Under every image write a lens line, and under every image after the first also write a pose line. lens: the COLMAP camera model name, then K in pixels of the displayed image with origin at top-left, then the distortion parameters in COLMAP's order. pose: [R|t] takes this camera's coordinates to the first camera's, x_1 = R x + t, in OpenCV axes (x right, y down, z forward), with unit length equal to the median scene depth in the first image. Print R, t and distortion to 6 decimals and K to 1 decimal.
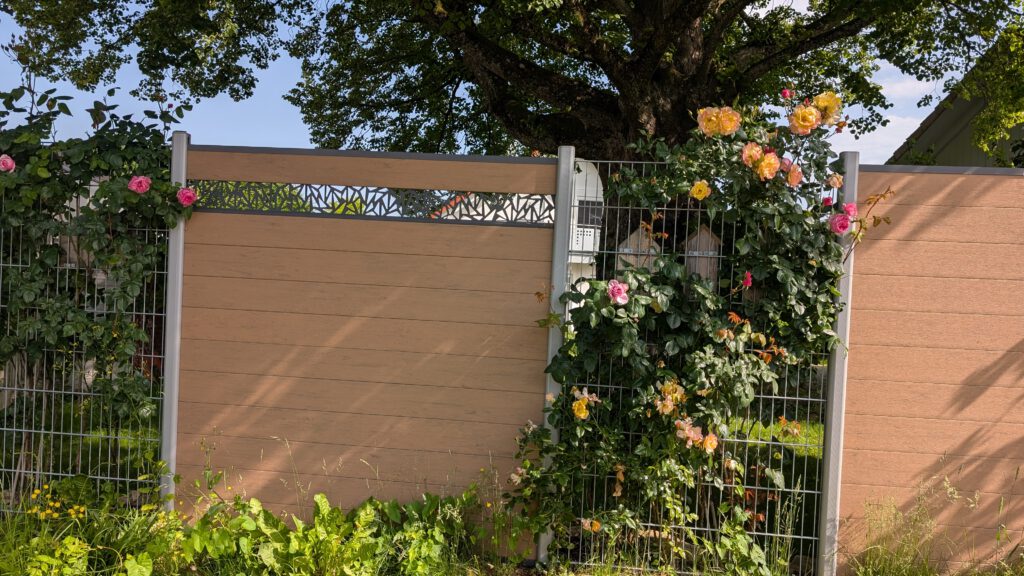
lens RADIAL K [[760.7, 0, 512.0], [0, 760.7, 288.0], [0, 0, 1]] dist [0.080265, -0.000495]
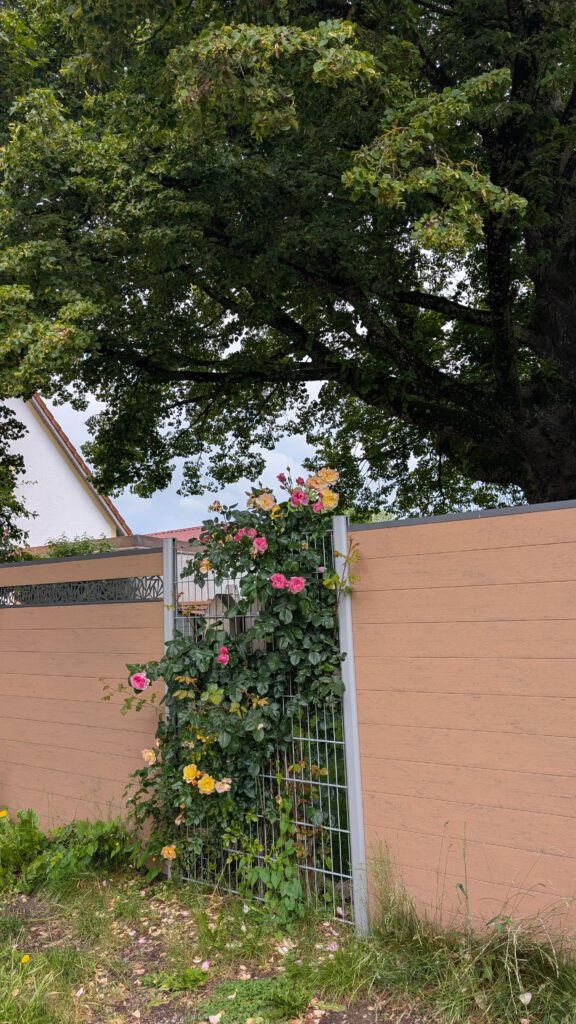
lens RADIAL K [[760.7, 0, 287.5], [0, 760.7, 534.5], [0, 0, 1]] dist [0.080265, -0.000495]
pose [[0.839422, -0.126947, -0.528445, 0.343169], [0.075054, 0.990098, -0.118628, -0.008625], [0.538272, 0.059917, 0.840638, 0.013118]]
